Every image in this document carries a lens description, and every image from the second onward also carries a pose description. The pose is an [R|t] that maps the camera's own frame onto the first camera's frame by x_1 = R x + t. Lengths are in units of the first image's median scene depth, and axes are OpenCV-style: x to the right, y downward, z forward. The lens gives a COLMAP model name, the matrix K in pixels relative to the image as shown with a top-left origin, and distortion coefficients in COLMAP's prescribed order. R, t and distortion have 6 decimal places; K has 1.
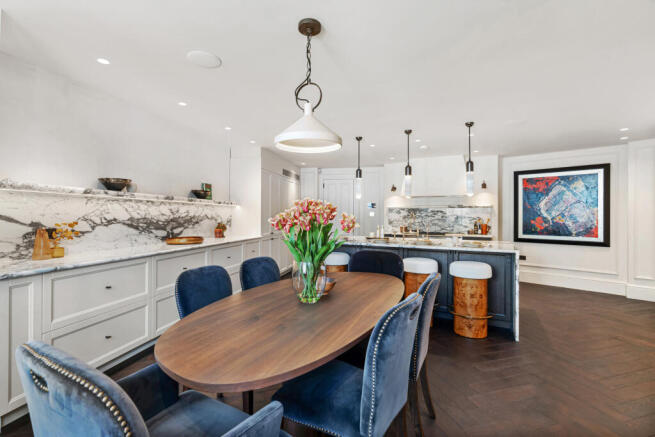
lens RADIAL K [[302.8, 0, 330.4], [0, 302.8, 218.5], [0, 0, 1]] dist [0.000674, 0.000586]
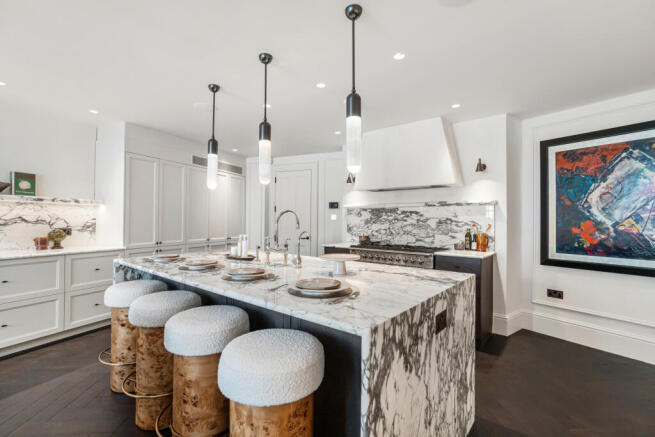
lens RADIAL K [[302.8, 0, 325.3], [0, 302.8, 220.8], [0, 0, 1]] dist [0.000674, 0.000586]
pose [[0.976530, 0.001871, -0.215373, 0.361197], [-0.003685, 0.999961, -0.008021, 0.000189], [0.215349, 0.008627, 0.976499, 0.386718]]
